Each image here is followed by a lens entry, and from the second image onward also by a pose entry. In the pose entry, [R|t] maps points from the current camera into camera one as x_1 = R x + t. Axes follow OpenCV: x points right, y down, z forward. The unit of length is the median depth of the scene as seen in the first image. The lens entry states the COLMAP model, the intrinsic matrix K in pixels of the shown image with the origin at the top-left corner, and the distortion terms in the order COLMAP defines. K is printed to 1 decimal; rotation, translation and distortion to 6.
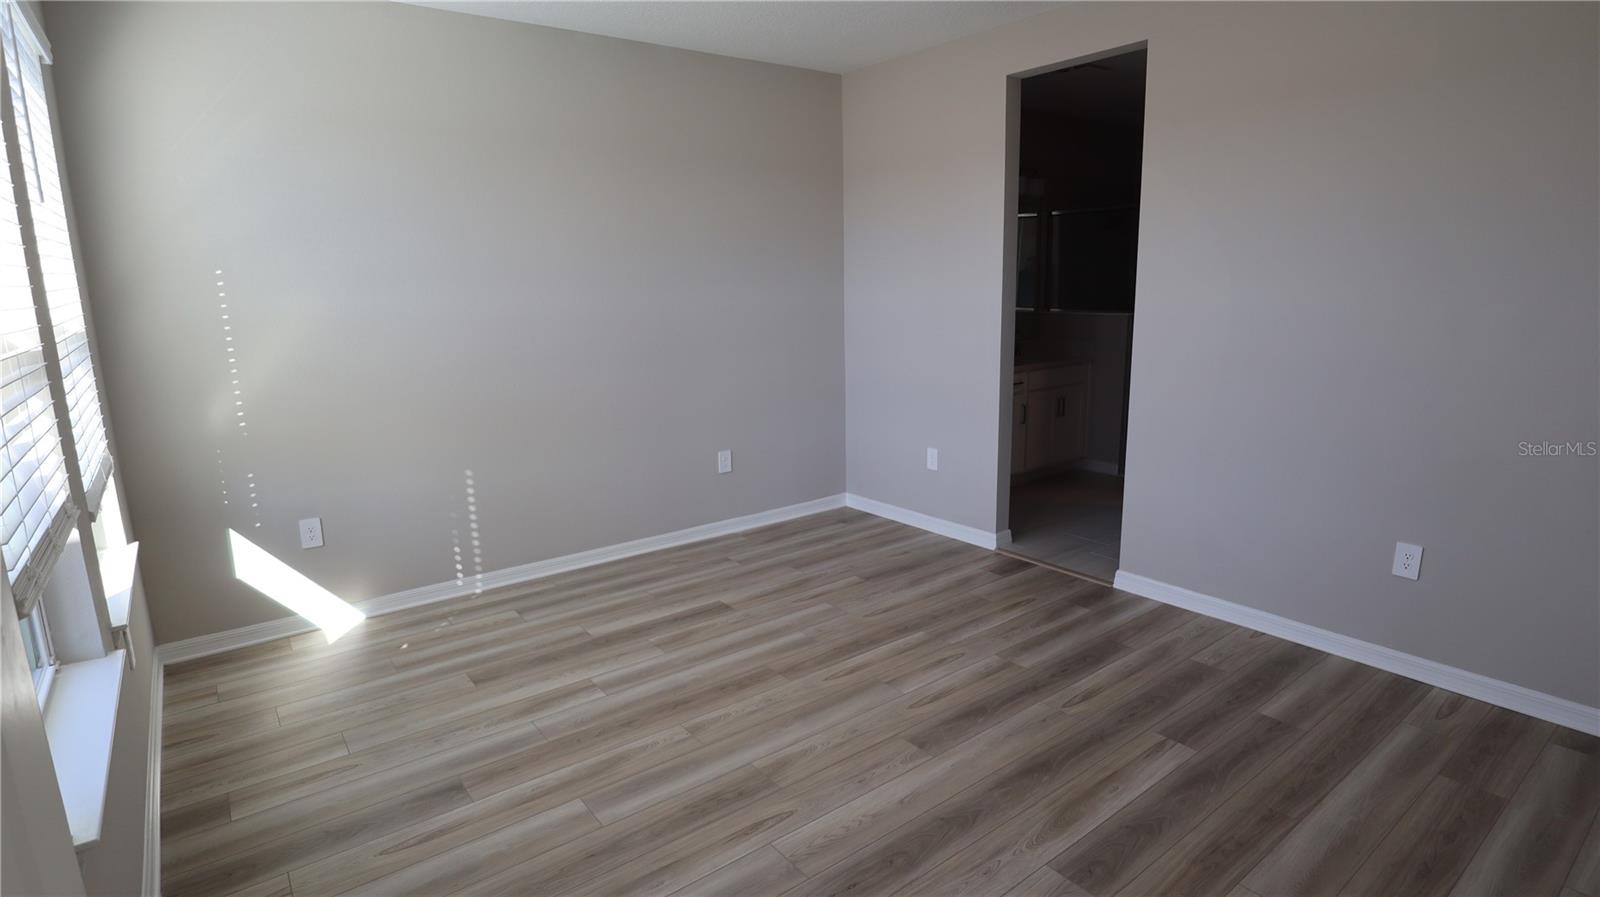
lens RADIAL K [[811.0, 0, 799.1], [0, 811.0, 448.2], [0, 0, 1]] dist [-0.041029, 0.006848]
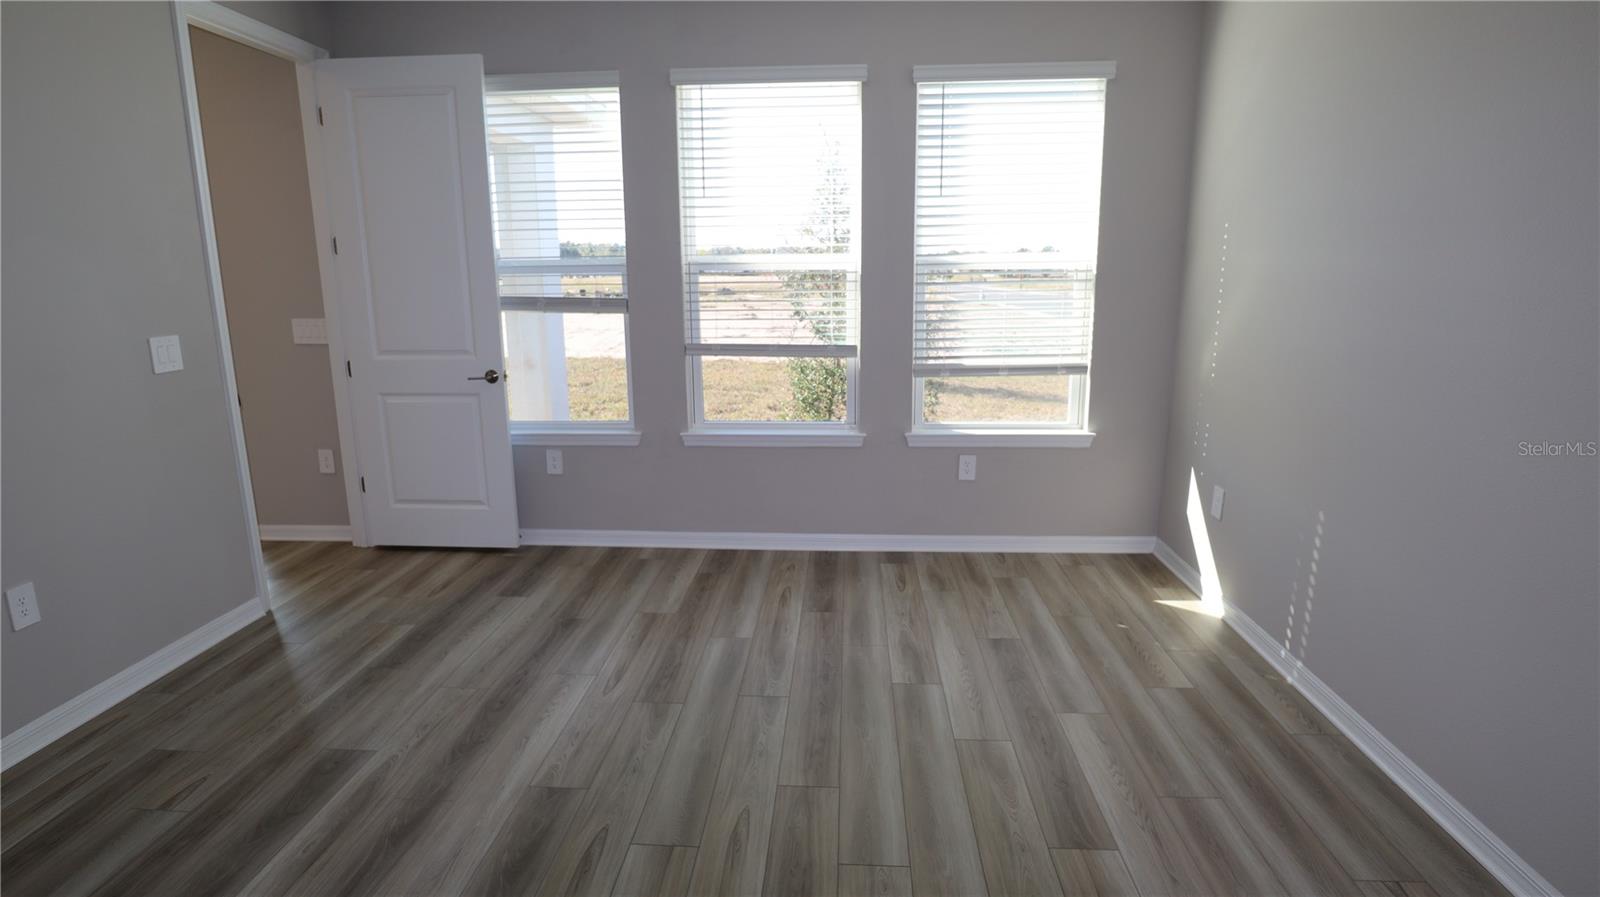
lens RADIAL K [[811.0, 0, 796.9], [0, 811.0, 447.1], [0, 0, 1]] dist [-0.041029, 0.006848]
pose [[-0.657959, 0.178779, -0.731525, 0.525435], [-0.135855, 0.927292, 0.348816, -0.288361], [0.740698, 0.328887, -0.585832, 1.543448]]
